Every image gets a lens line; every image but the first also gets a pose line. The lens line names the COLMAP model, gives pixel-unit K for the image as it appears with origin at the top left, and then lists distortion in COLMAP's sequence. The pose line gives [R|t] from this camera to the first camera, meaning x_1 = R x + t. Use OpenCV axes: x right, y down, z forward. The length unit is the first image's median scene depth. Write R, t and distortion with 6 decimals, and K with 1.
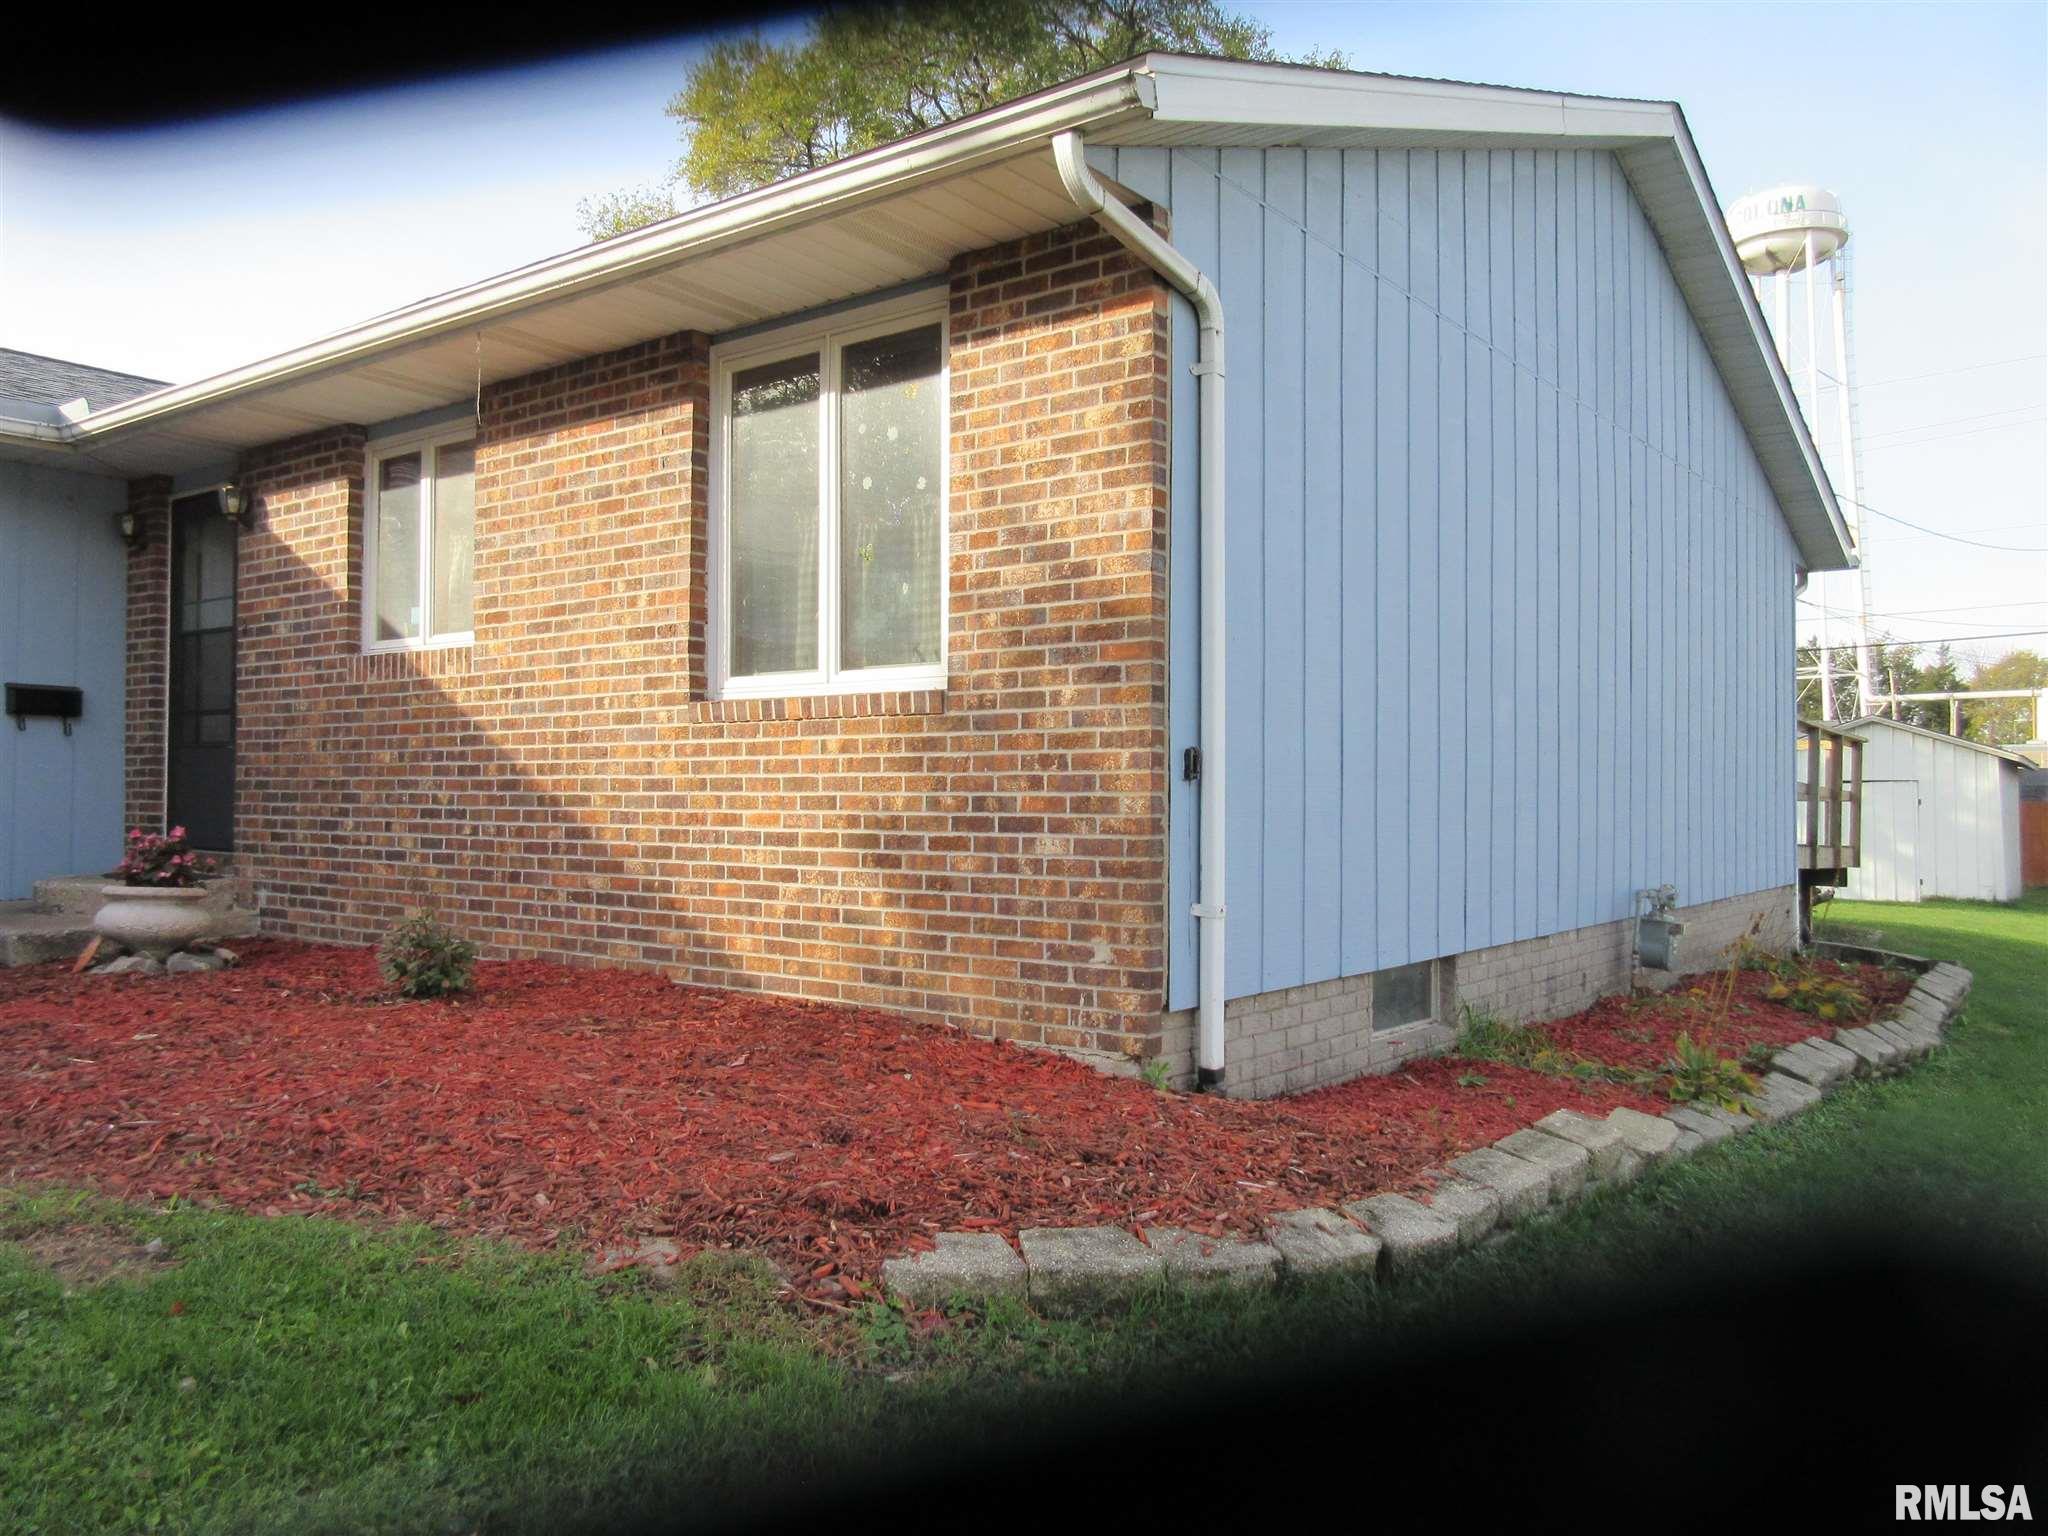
lens RADIAL K [[1531.8, 0, 1026.5], [0, 1531.8, 759.0], [0, 0, 1]] dist [0.011725, -0.005870]
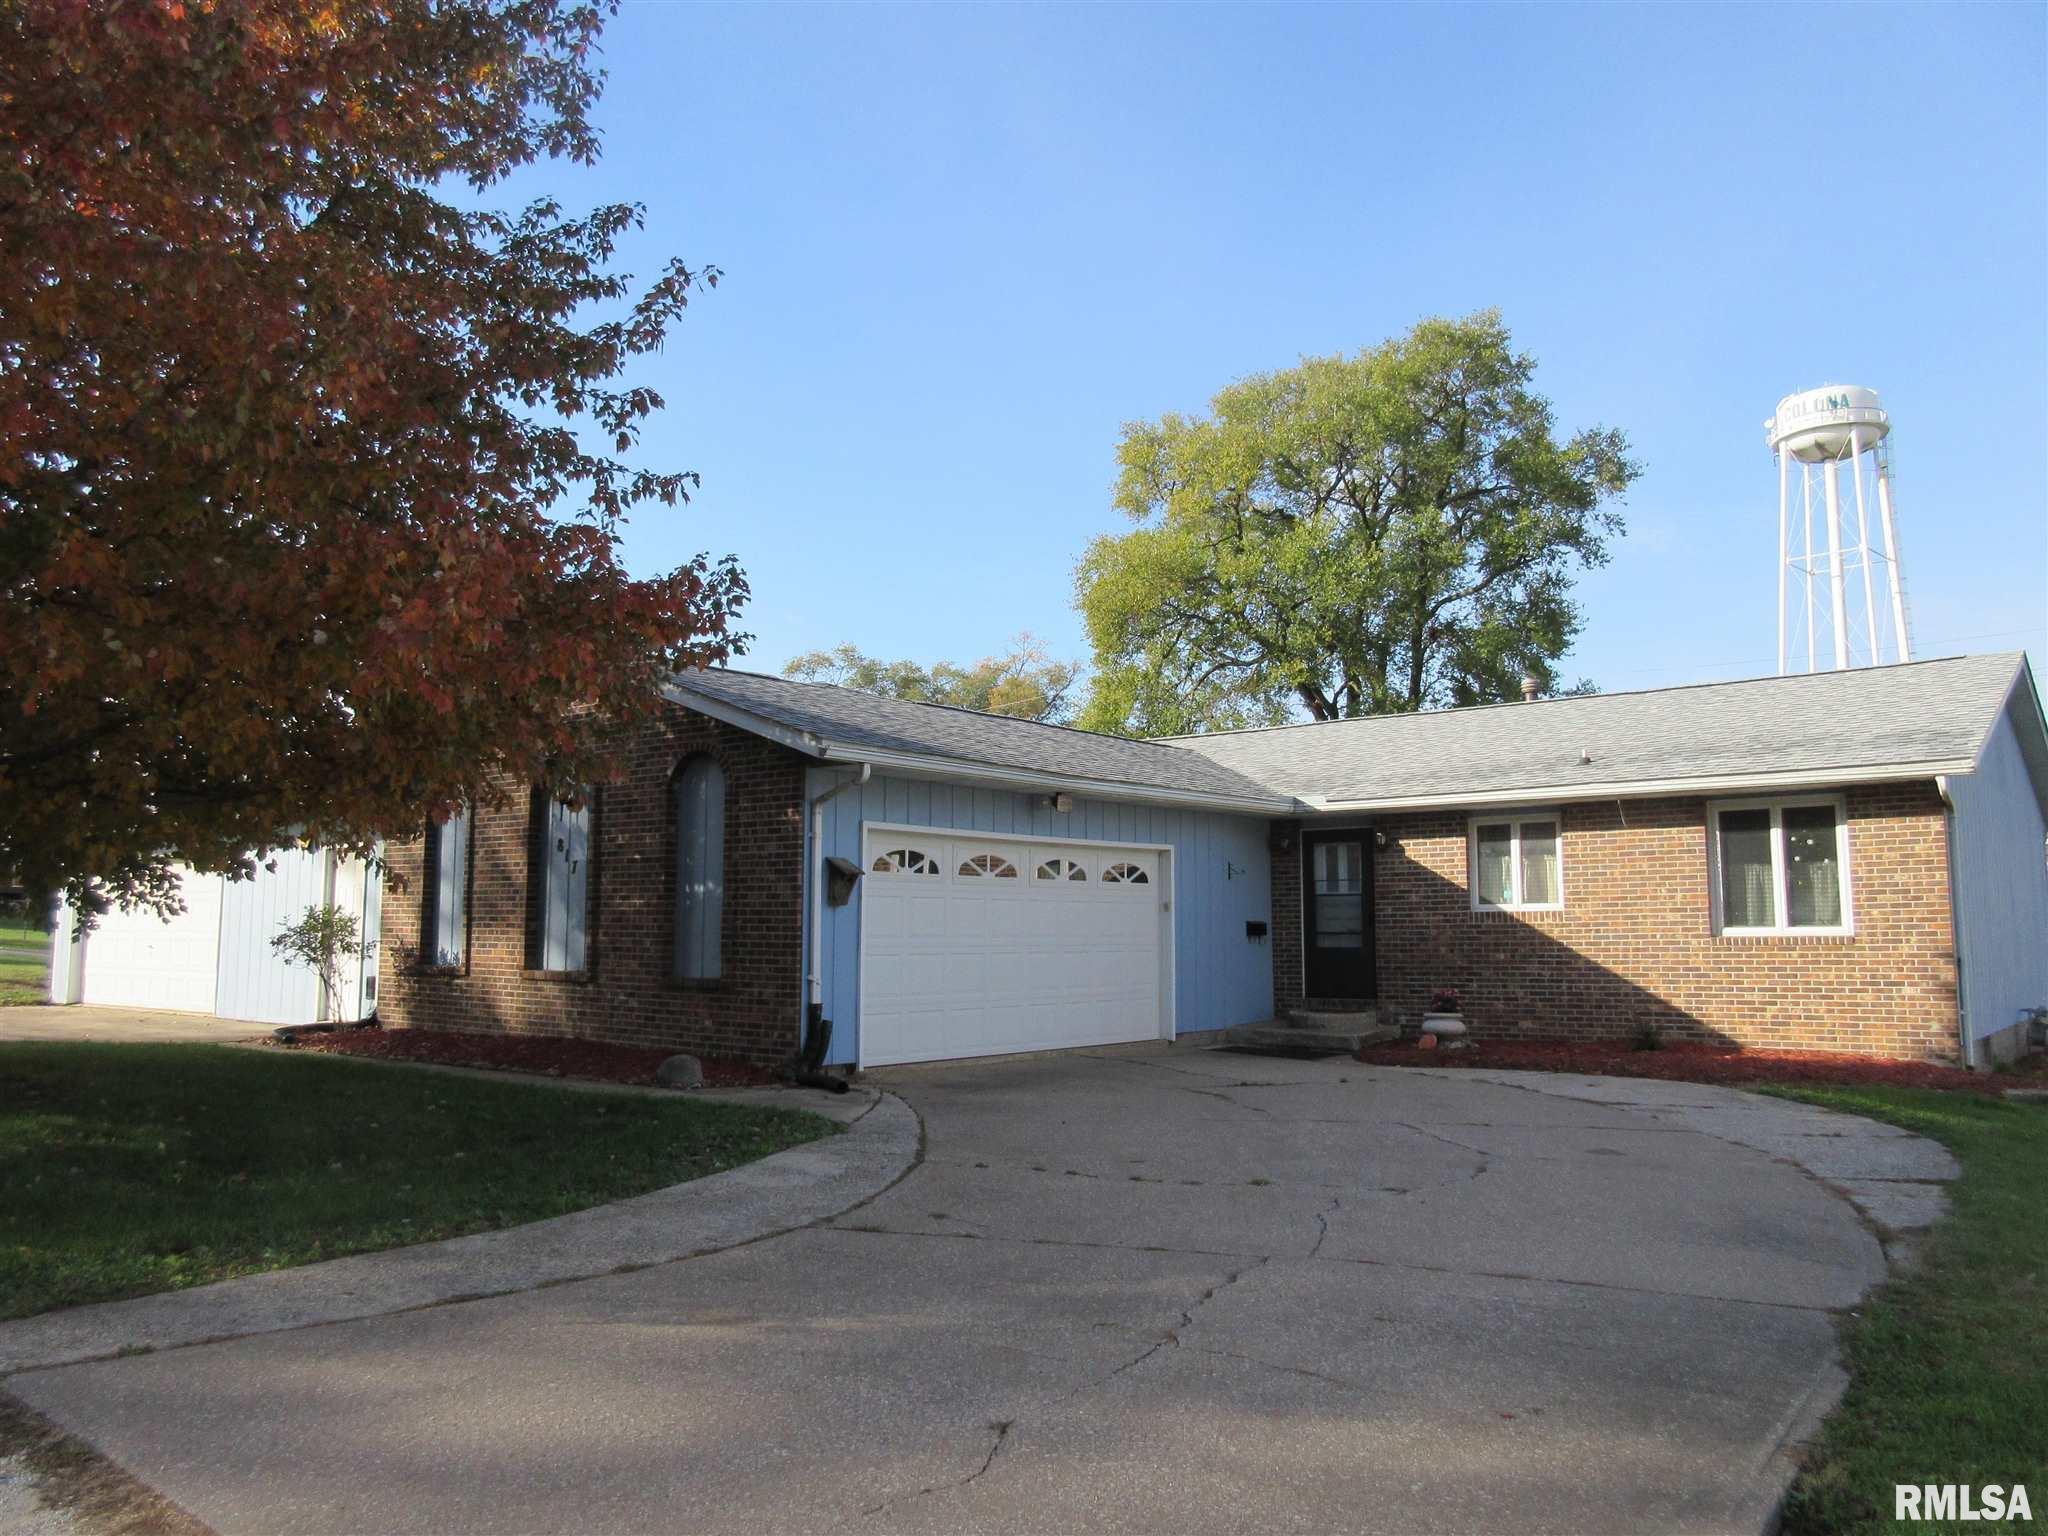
lens RADIAL K [[1531.8, 0, 1030.4], [0, 1531.8, 774.3], [0, 0, 1]] dist [0.011725, -0.005870]
pose [[0.999786, -0.015467, -0.013714, -1.303046], [0.014219, 0.996123, -0.086810, -0.100943], [0.015004, 0.086596, 0.996130, -1.612788]]
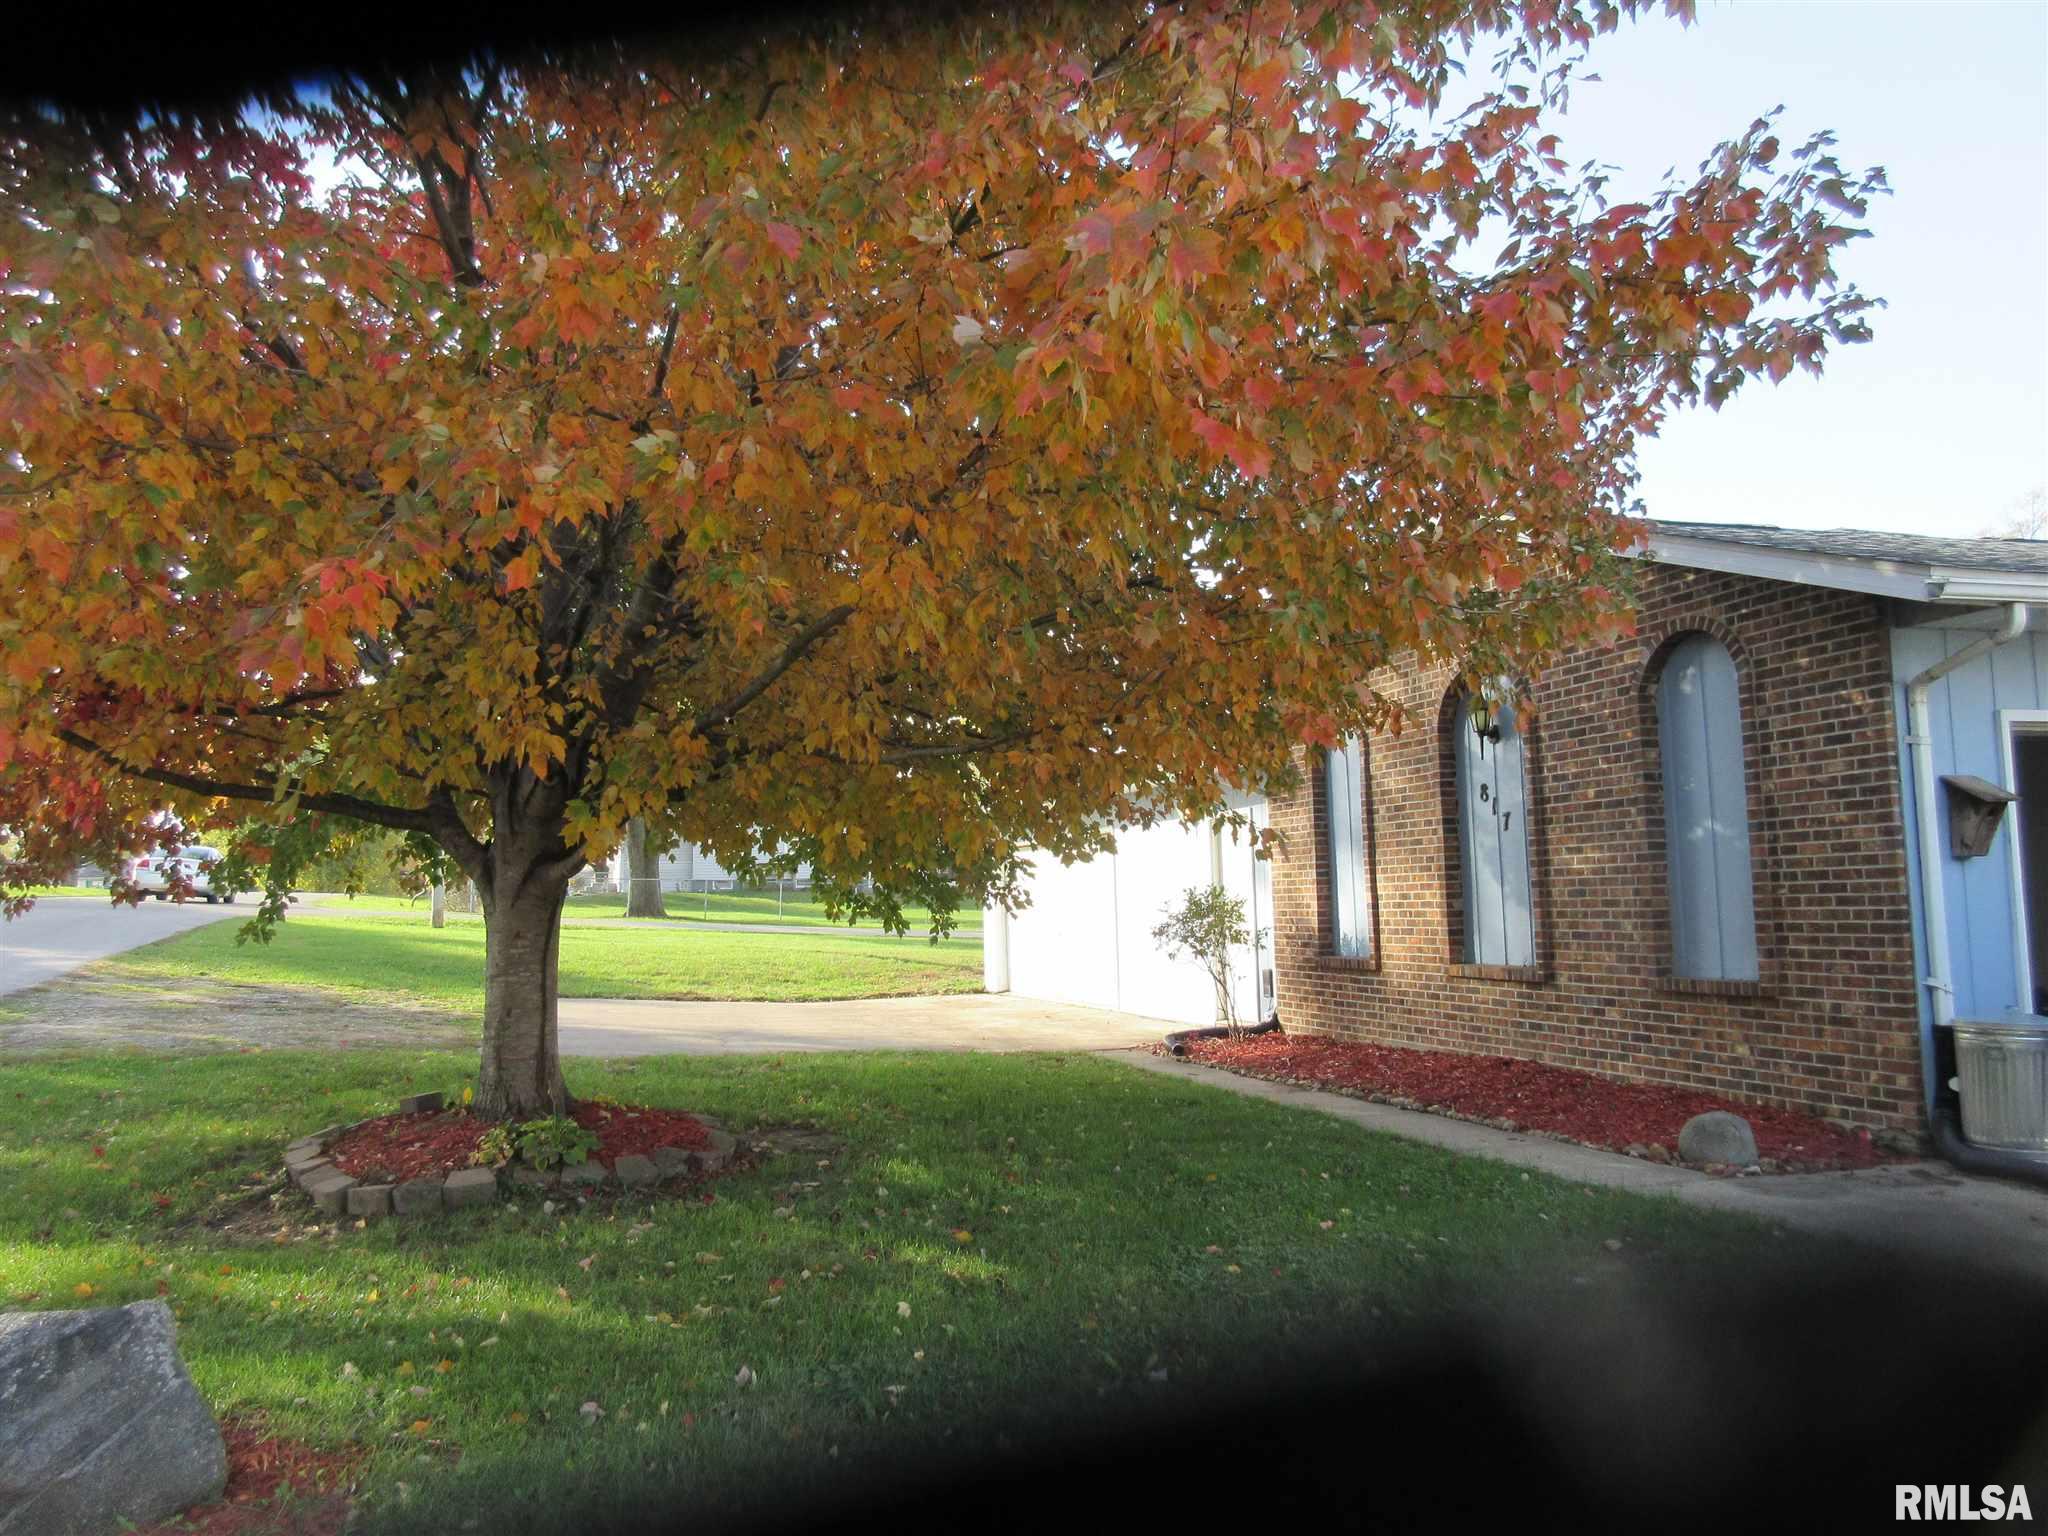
lens RADIAL K [[1531.8, 0, 1063.2], [0, 1531.8, 822.9], [0, 0, 1]] dist [0.011725, -0.005870]
pose [[0.839061, -0.076980, -0.538564, -1.549722], [0.060211, 0.996997, -0.048700, -0.119374], [0.540696, 0.008435, 0.841176, -0.917280]]
